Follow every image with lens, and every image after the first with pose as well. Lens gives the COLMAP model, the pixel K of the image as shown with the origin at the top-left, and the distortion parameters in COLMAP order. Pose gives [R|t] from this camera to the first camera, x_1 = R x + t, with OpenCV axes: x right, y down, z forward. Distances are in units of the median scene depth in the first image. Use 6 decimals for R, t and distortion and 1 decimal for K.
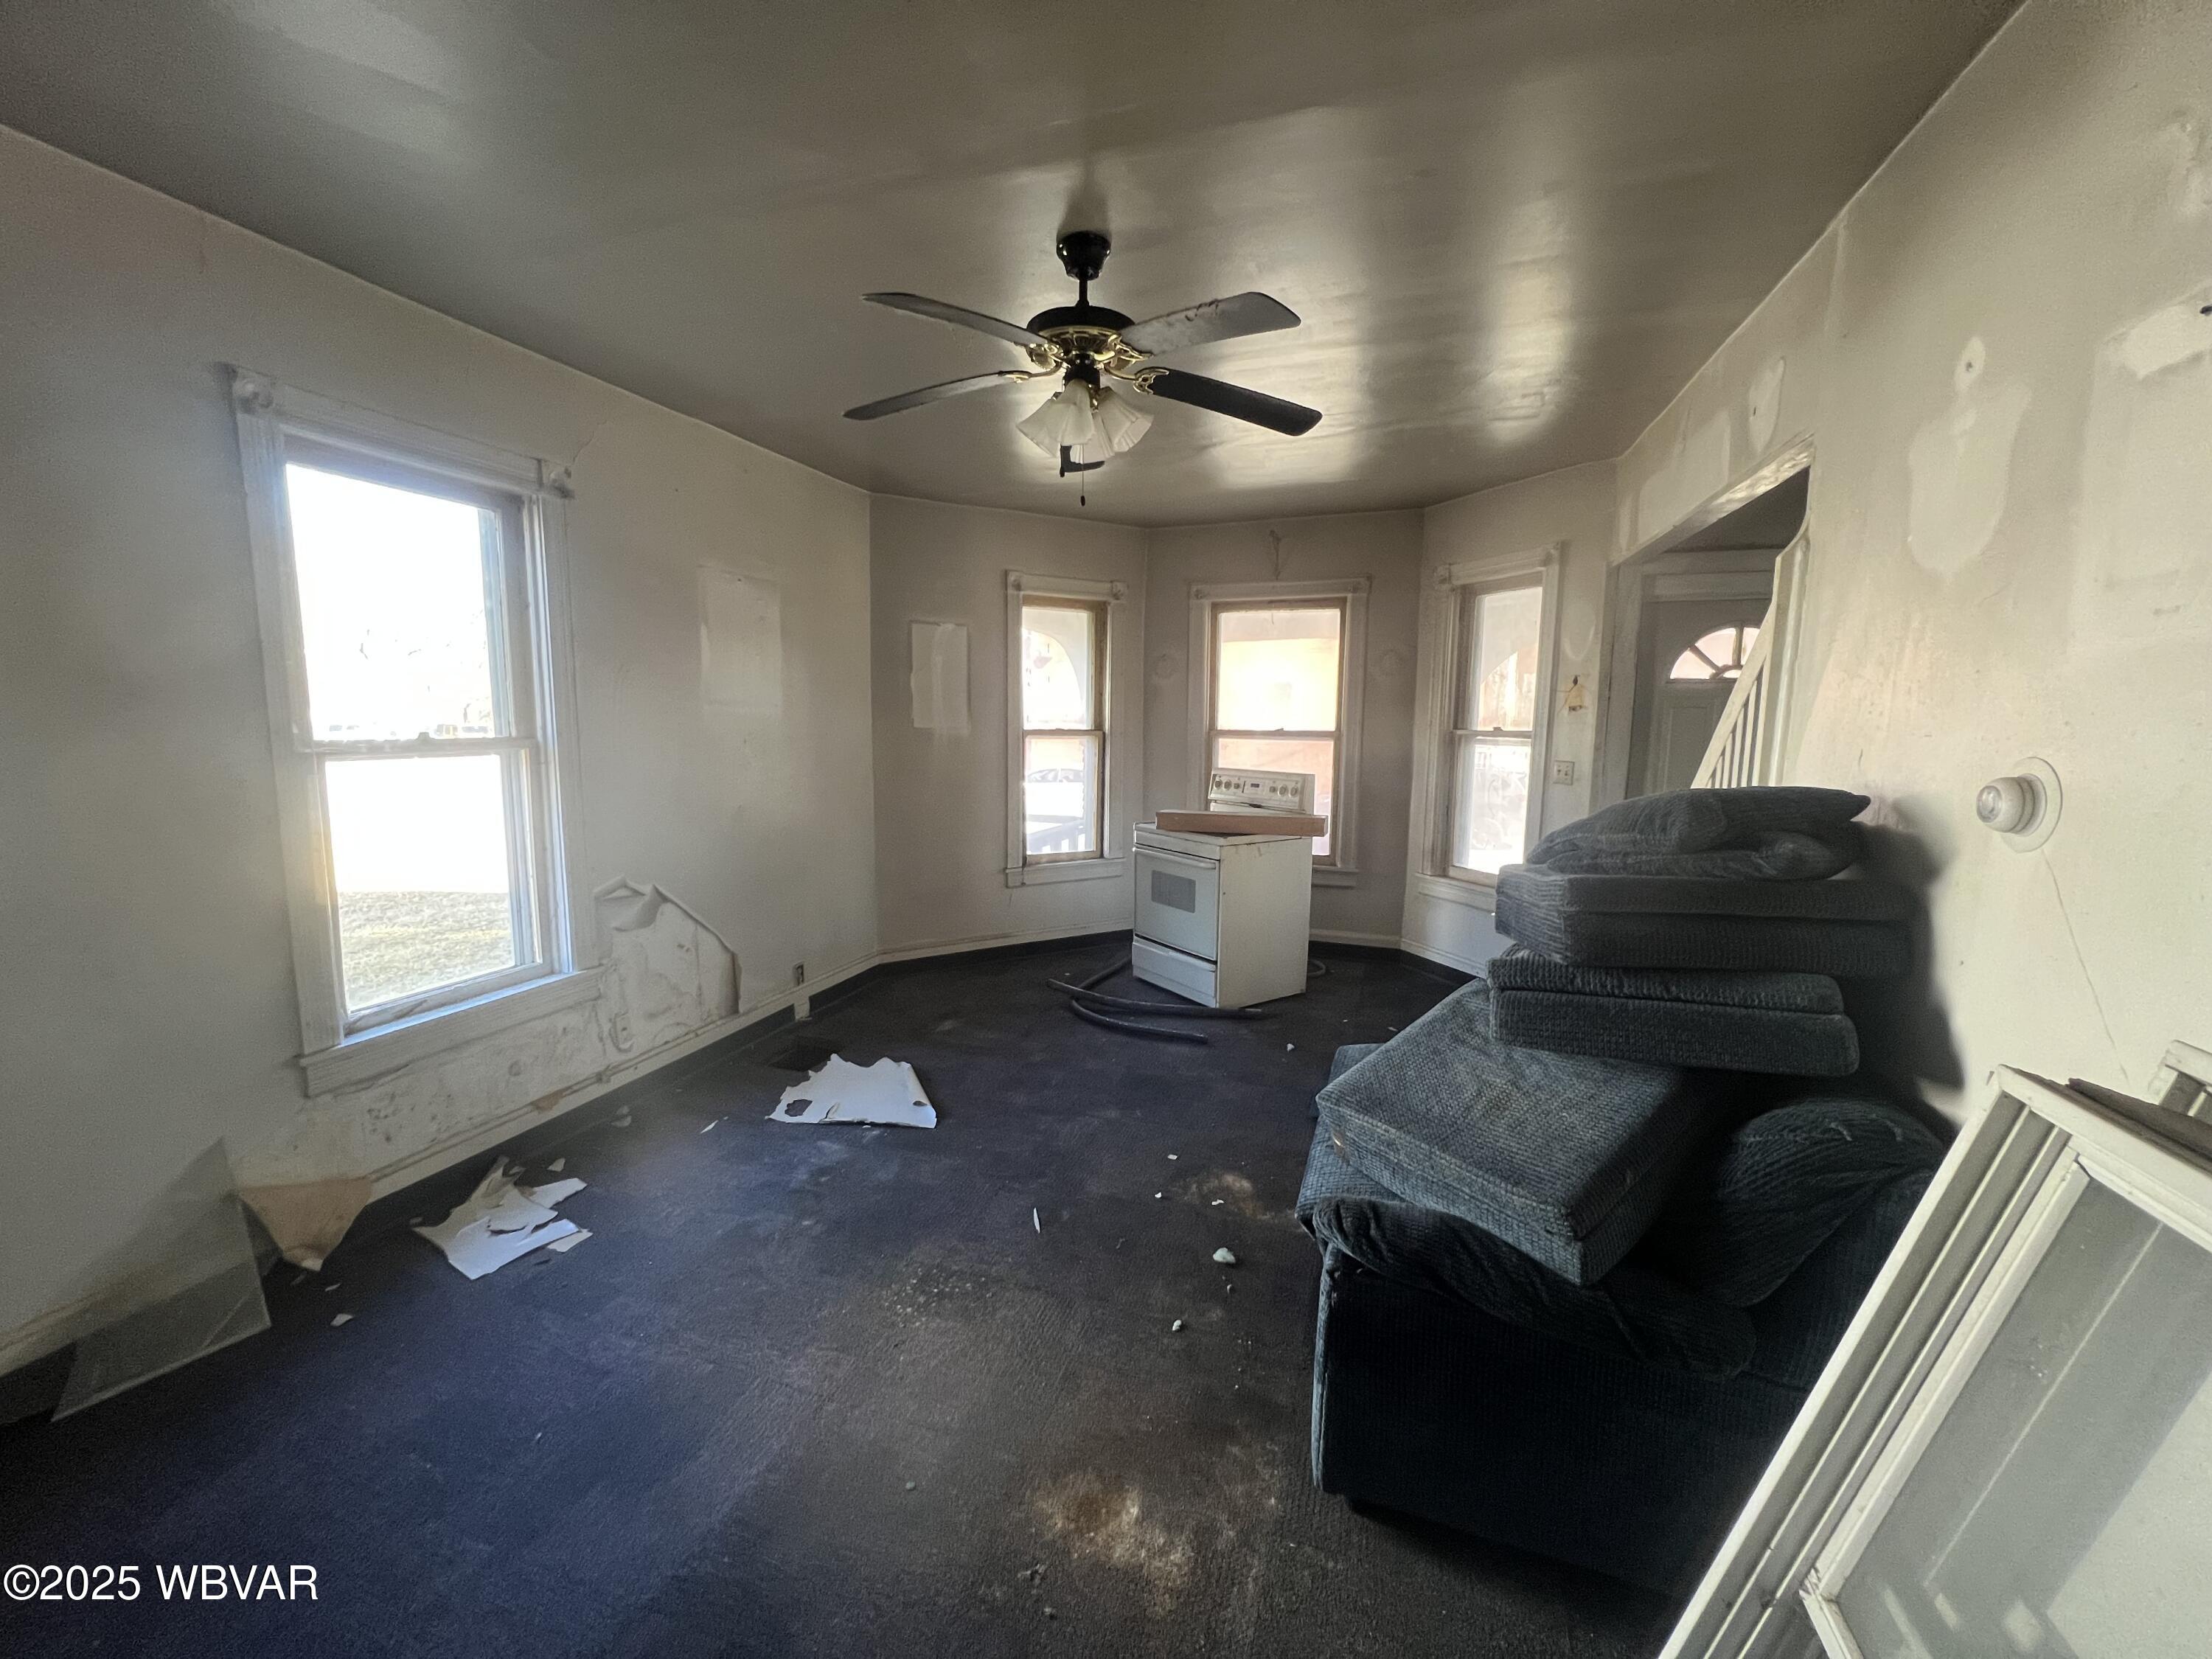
lens RADIAL K [[883.5, 0, 1106.2], [0, 883.5, 831.4], [0, 0, 1]] dist [0.000872, -0.000648]
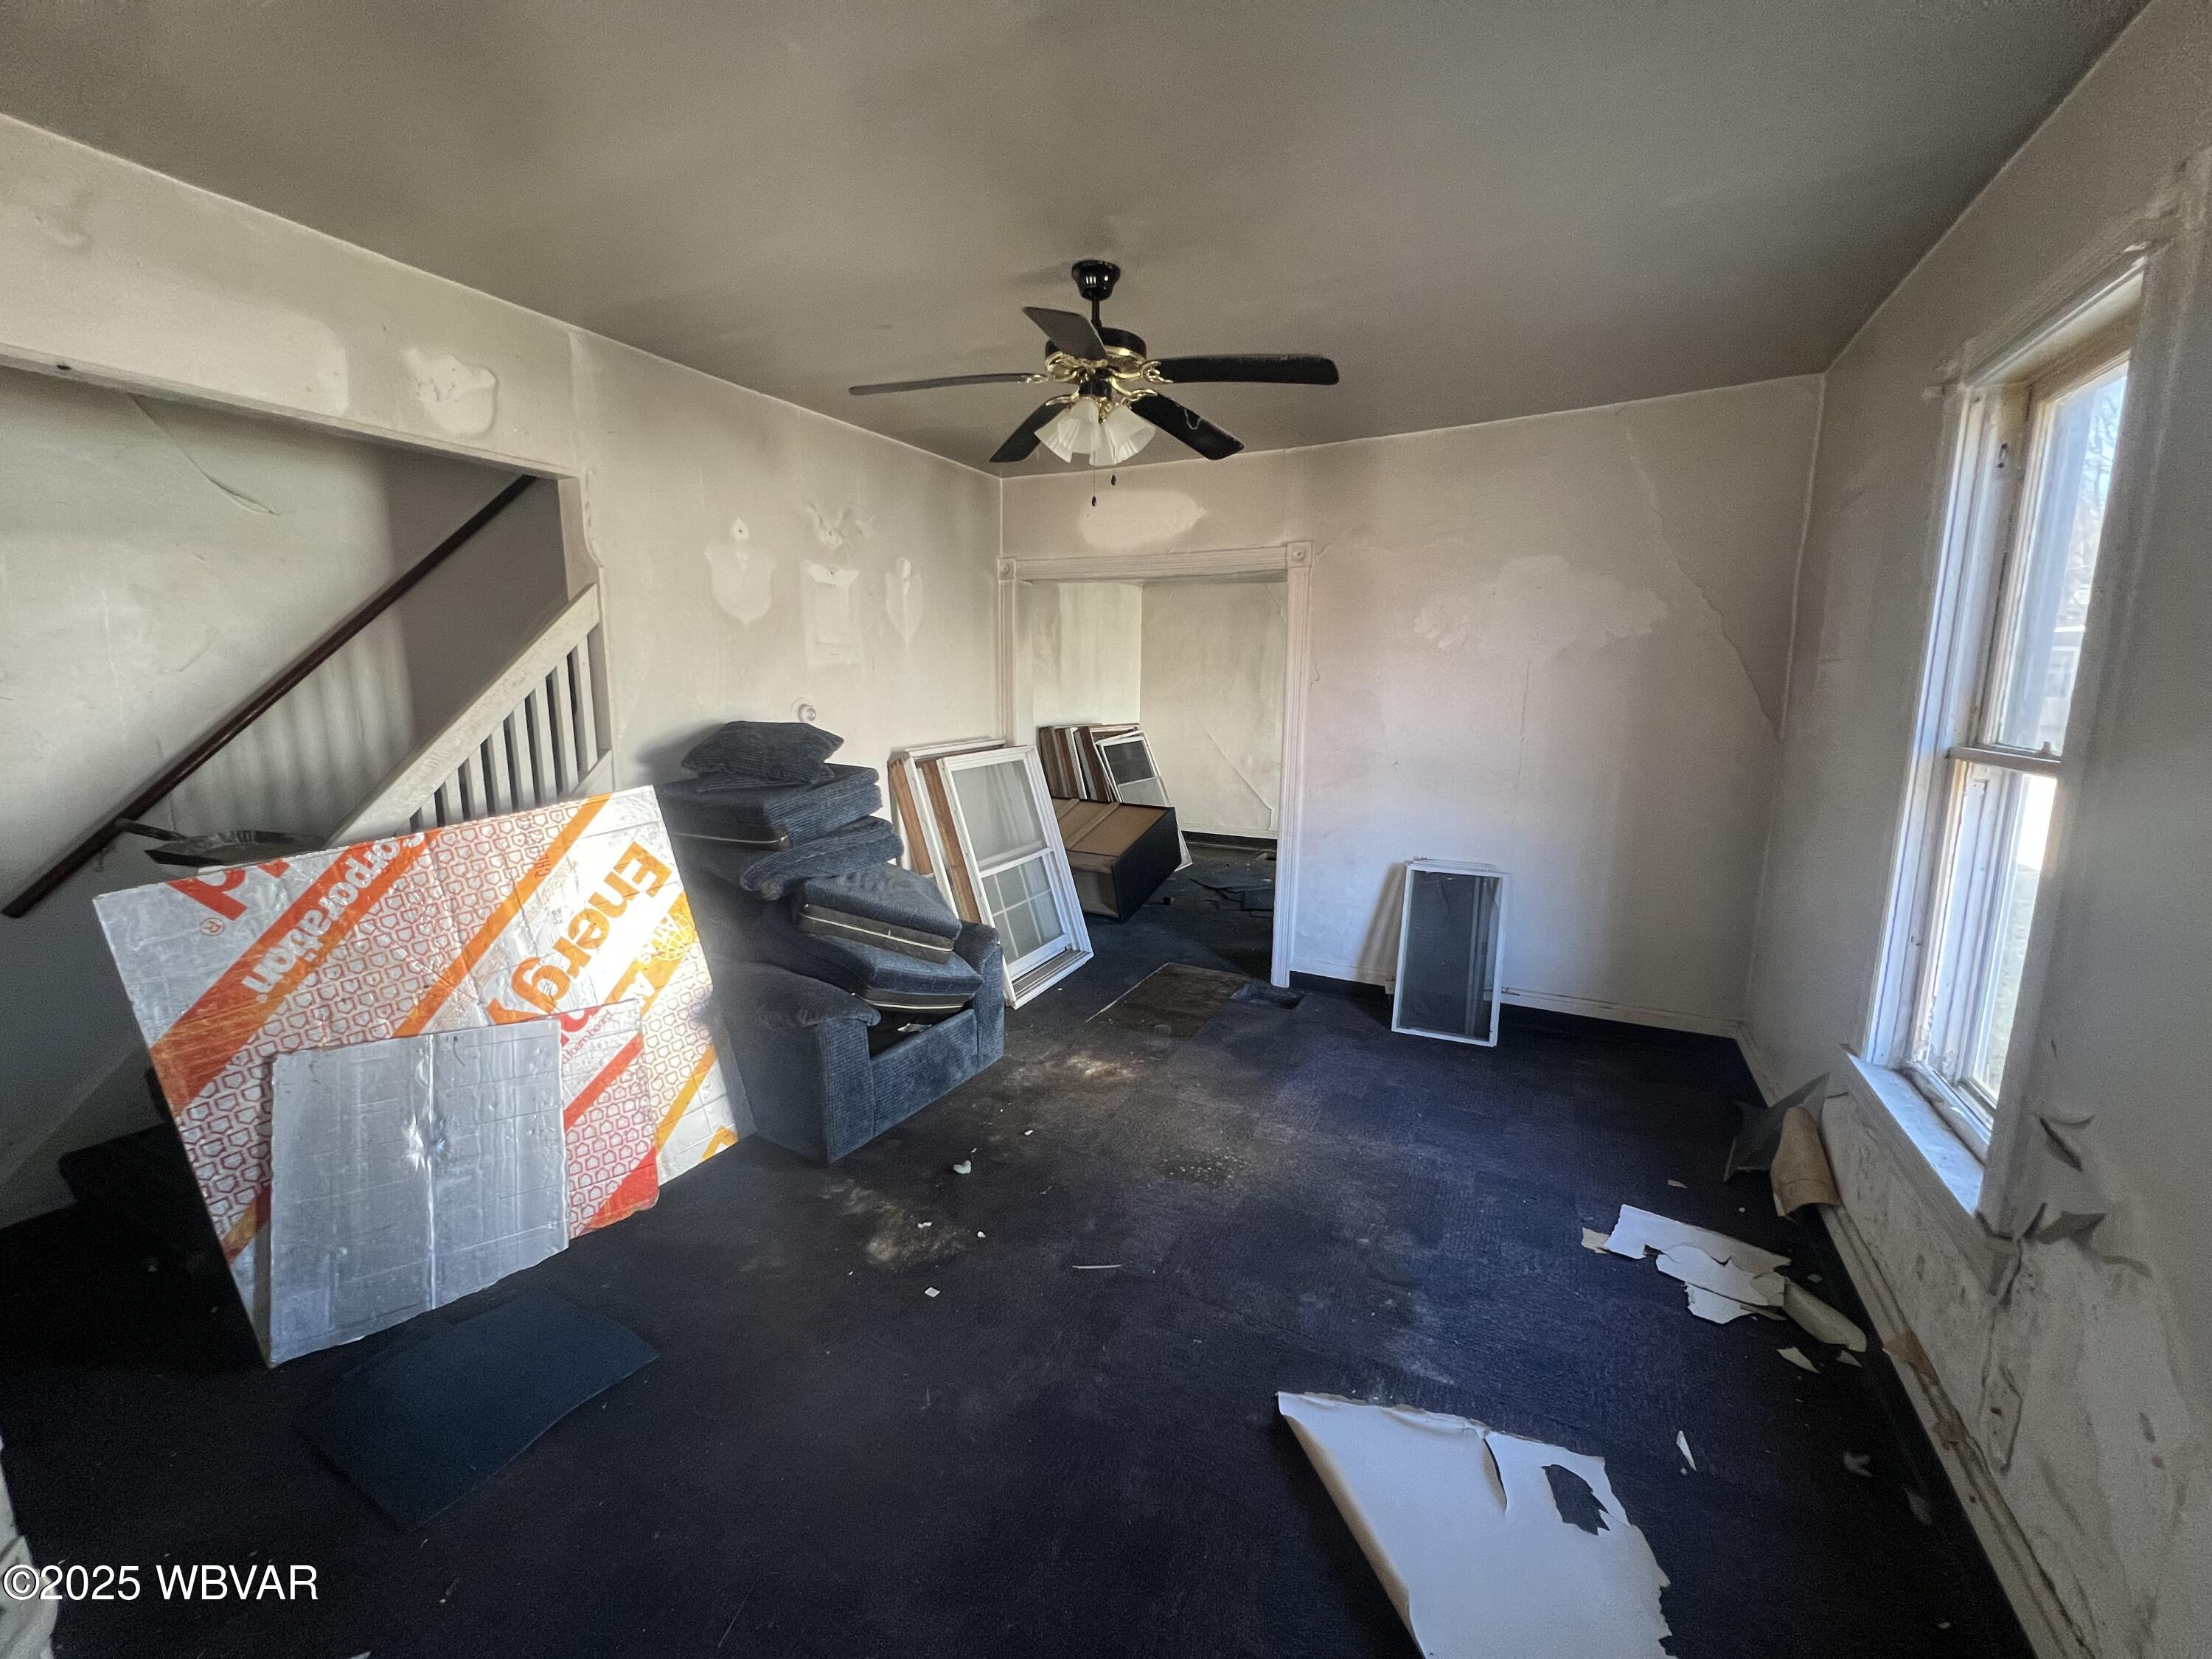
lens RADIAL K [[883.5, 0, 1103.6], [0, 883.5, 818.9], [0, 0, 1]] dist [0.000872, -0.000648]
pose [[-0.988480, -0.037498, 0.146634, -0.183237], [0.005648, 0.959010, 0.283317, -0.252704], [-0.151247, 0.280881, -0.947750, 1.784370]]
